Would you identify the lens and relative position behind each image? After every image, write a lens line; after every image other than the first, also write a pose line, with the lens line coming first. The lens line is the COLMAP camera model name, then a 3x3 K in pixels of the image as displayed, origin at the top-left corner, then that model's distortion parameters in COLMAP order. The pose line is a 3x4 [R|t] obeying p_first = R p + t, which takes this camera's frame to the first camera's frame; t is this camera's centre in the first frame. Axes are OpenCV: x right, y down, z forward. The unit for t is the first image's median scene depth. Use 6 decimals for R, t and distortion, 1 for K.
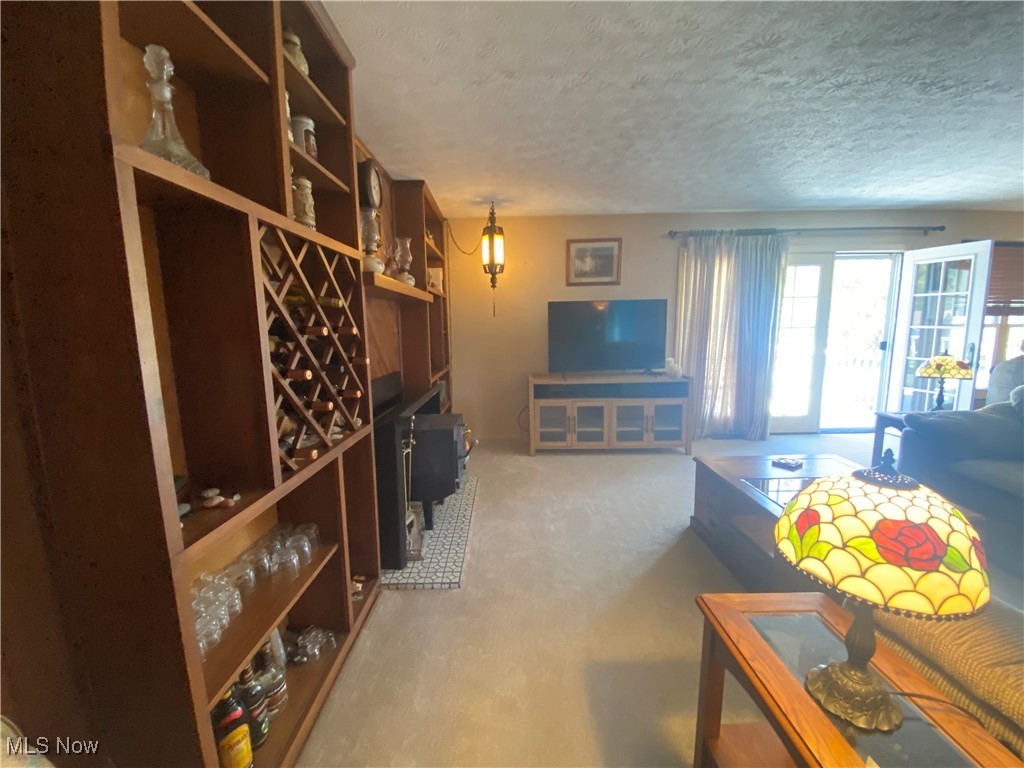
lens RADIAL K [[417.2, 0, 512.0], [0, 417.2, 384.0], [0, 0, 1]] dist [0.023293, -0.022181]
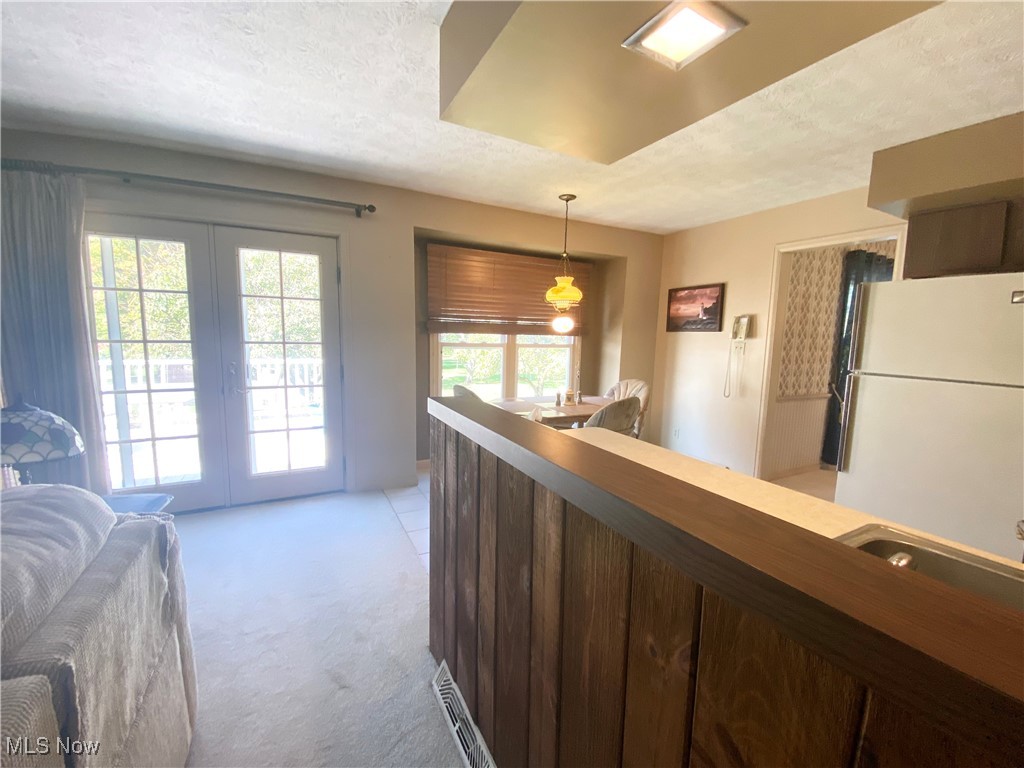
lens RADIAL K [[417.2, 0, 512.0], [0, 417.2, 384.0], [0, 0, 1]] dist [0.023293, -0.022181]
pose [[0.887458, -0.020019, 0.460454, 0.885911], [0.025300, 0.999666, -0.005300, -0.063629], [-0.460194, 0.016353, 0.887668, 0.253110]]
